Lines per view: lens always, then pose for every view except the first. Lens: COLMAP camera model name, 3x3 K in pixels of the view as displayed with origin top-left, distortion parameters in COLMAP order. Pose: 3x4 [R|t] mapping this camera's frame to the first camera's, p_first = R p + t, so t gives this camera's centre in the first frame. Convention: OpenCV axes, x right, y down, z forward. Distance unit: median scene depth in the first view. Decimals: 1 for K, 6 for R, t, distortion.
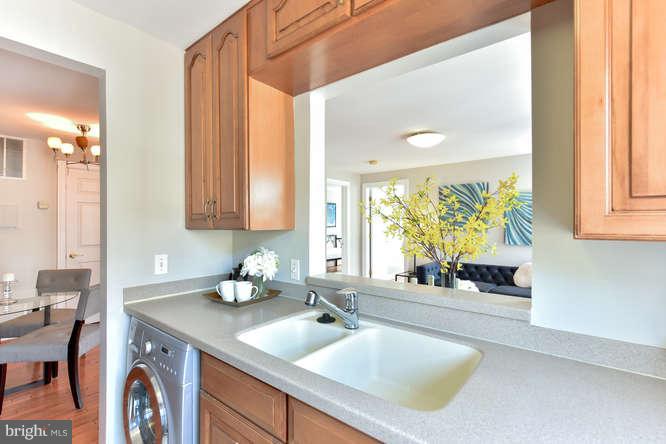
lens RADIAL K [[306.5, 0, 330.3], [0, 306.5, 221.1], [0, 0, 1]] dist [0.001420, -0.000338]
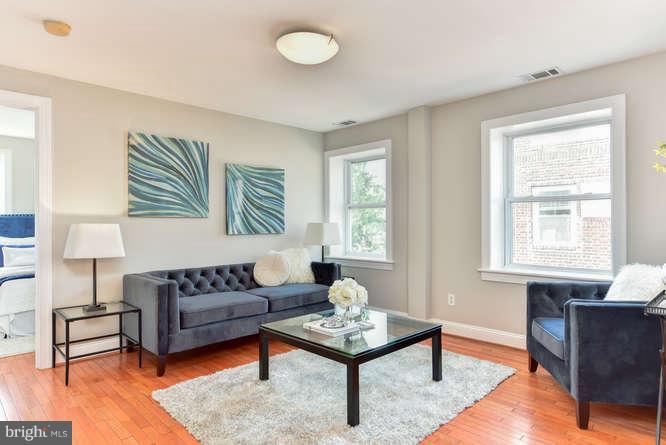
lens RADIAL K [[404.1, 0, 329.7], [0, 404.1, 219.9], [0, 0, 1]] dist [0.008132, -0.002756]
pose [[0.104042, 0.012208, 0.994498, -0.389859], [-0.007908, 0.999903, -0.011447, 0.056143], [-0.994541, -0.006673, 0.104129, 0.752825]]
